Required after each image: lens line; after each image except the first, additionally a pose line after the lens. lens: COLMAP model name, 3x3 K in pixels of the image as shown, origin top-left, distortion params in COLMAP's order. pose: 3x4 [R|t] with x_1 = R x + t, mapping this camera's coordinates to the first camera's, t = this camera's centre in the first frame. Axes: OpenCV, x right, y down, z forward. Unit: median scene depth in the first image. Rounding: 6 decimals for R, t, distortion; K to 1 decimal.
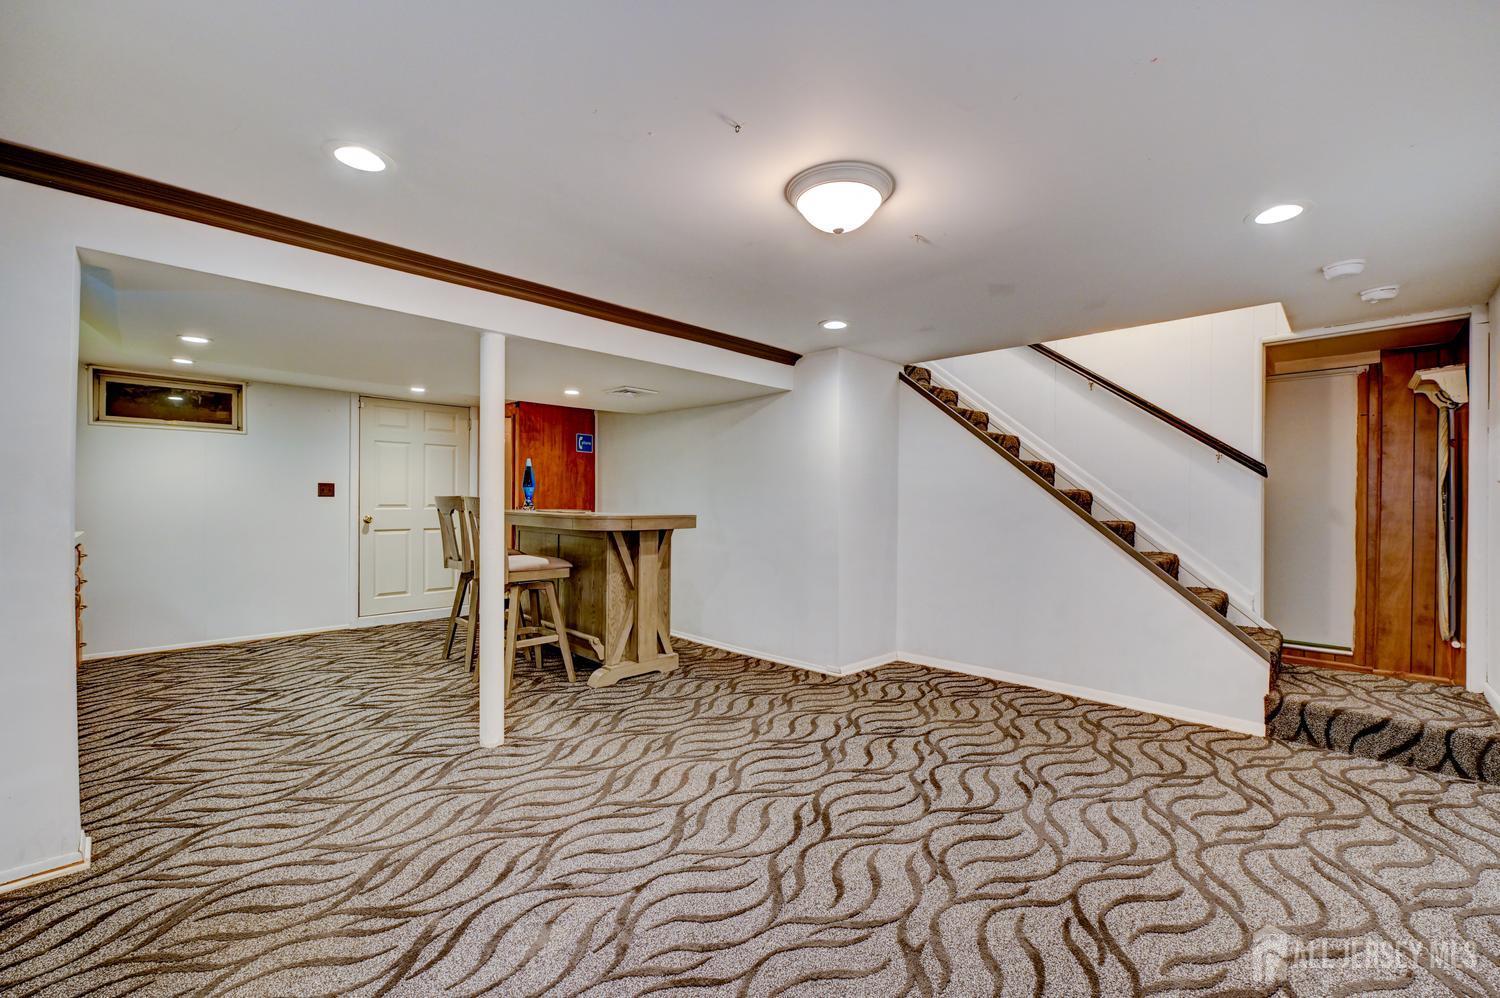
lens RADIAL K [[590.9, 0, 753.5], [0, 590.9, 501.5], [0, 0, 1]] dist [-0.002416, -0.000767]
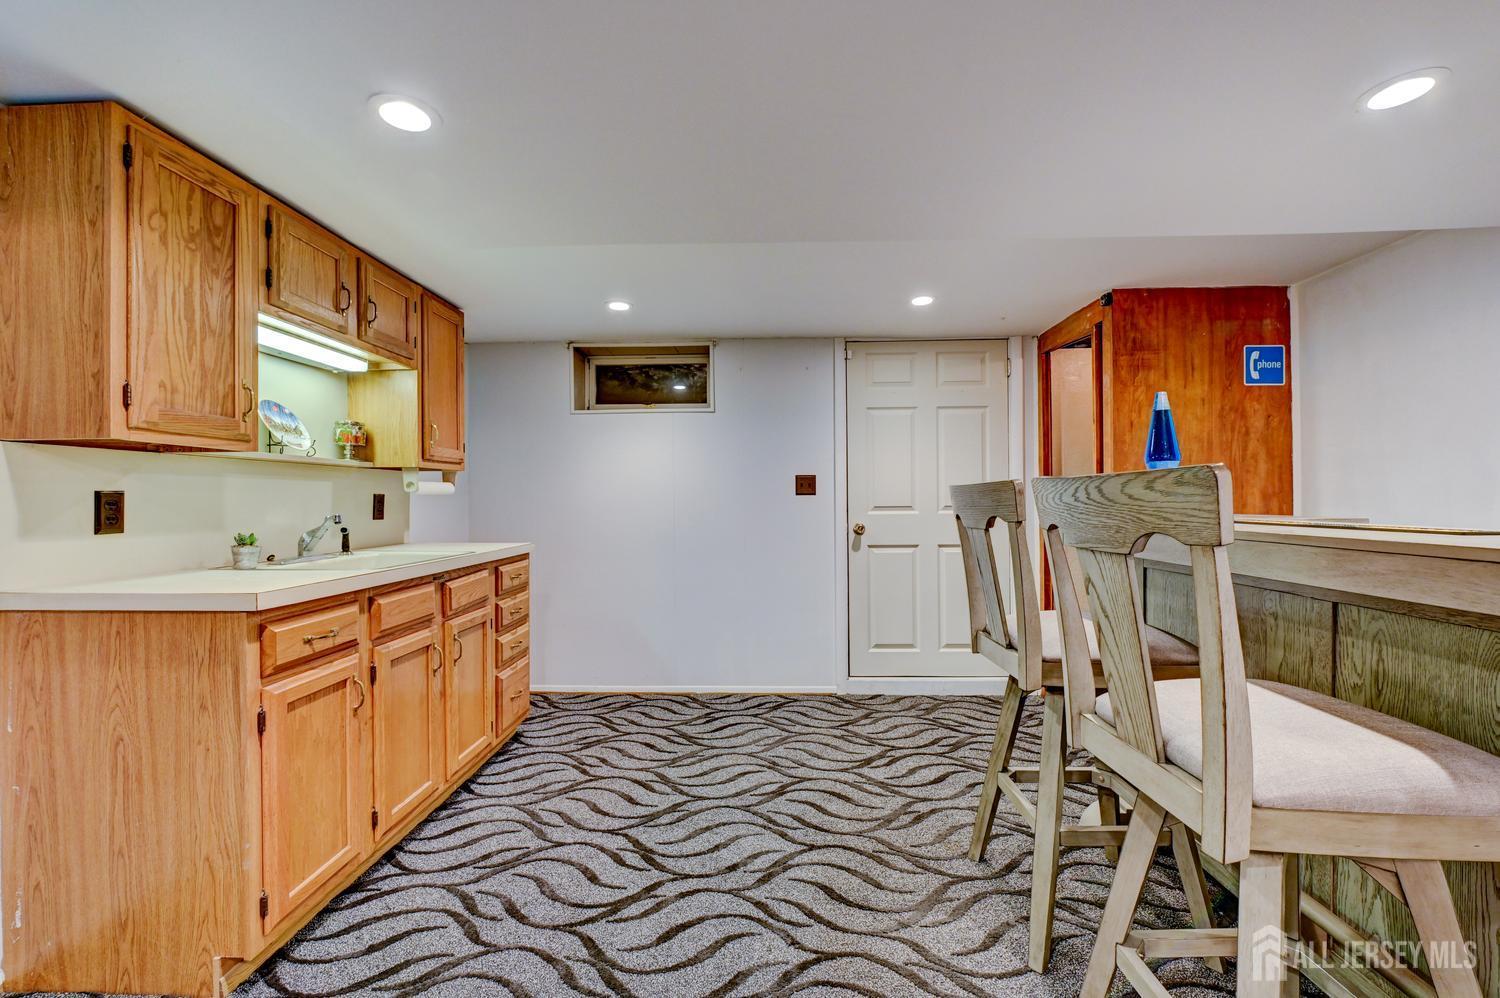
lens RADIAL K [[590.9, 0, 753.5], [0, 590.9, 501.5], [0, 0, 1]] dist [-0.002416, -0.000767]
pose [[0.674318, -0.012395, -0.738337, -0.257568], [0.010630, 0.999918, -0.007077, 0.003423], [0.738365, -0.003076, 0.674394, 0.489376]]
